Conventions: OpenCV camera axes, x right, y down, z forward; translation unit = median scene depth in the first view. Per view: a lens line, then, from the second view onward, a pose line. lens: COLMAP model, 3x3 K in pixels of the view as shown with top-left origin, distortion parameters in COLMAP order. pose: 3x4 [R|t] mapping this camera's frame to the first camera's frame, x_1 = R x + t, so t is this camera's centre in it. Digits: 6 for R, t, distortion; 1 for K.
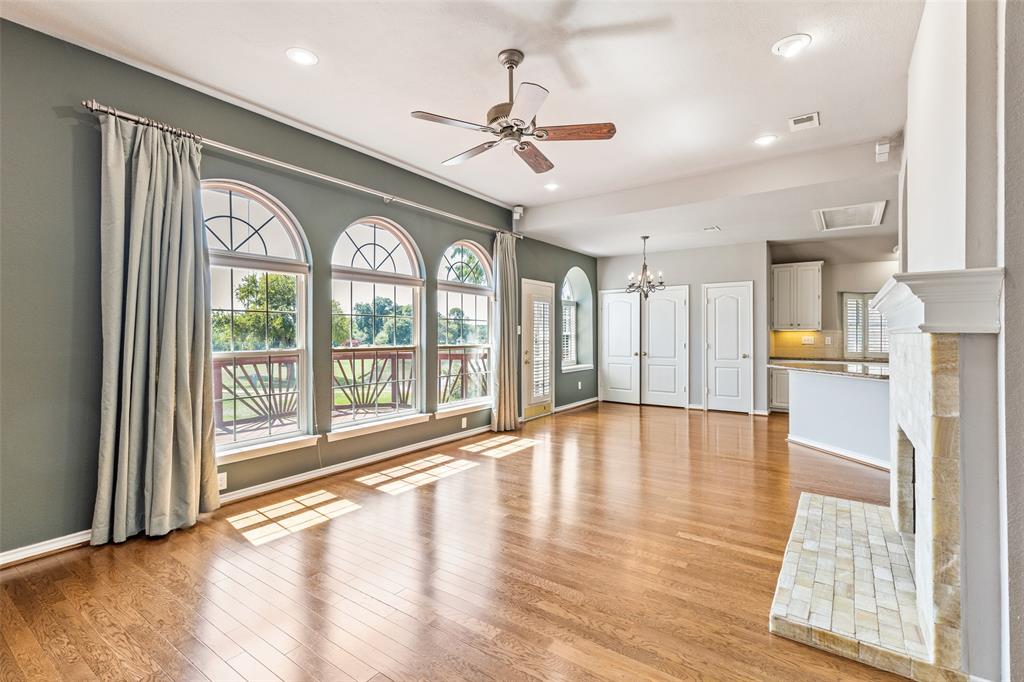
lens RADIAL K [[461.6, 0, 508.5], [0, 461.6, 331.3], [0, 0, 1]] dist [0.006884, -0.002253]
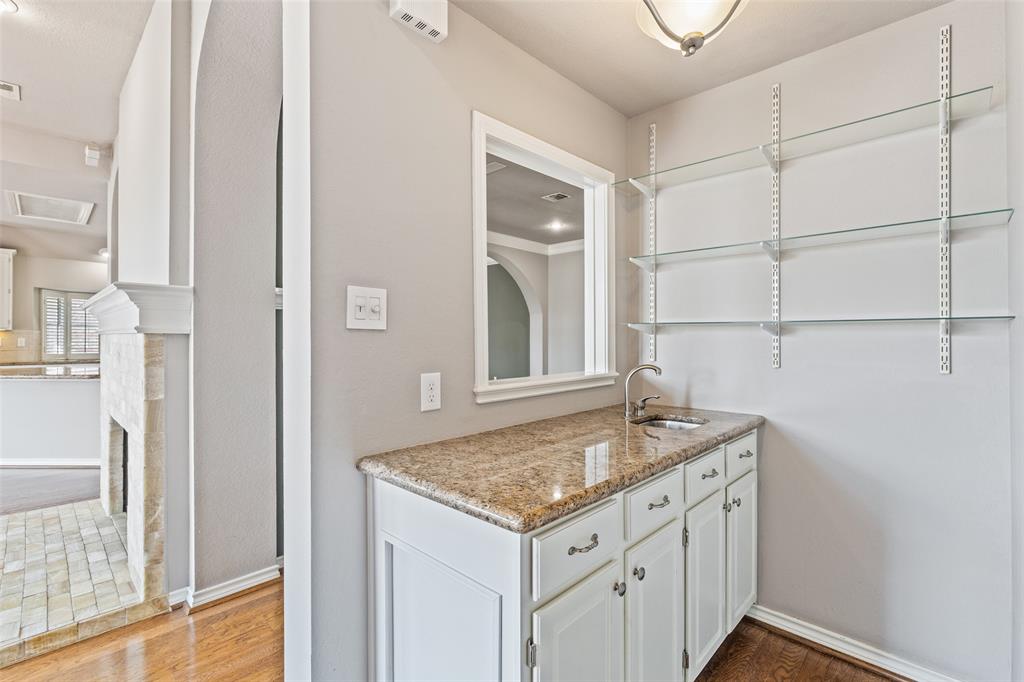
lens RADIAL K [[461.6, 0, 509.0], [0, 461.6, 336.6], [0, 0, 1]] dist [0.006884, -0.002253]
pose [[0.144327, -0.001236, 0.989529, -0.122356], [-0.008338, 0.999962, 0.002466, 0.000693], [-0.989495, -0.008607, 0.144311, -0.100592]]
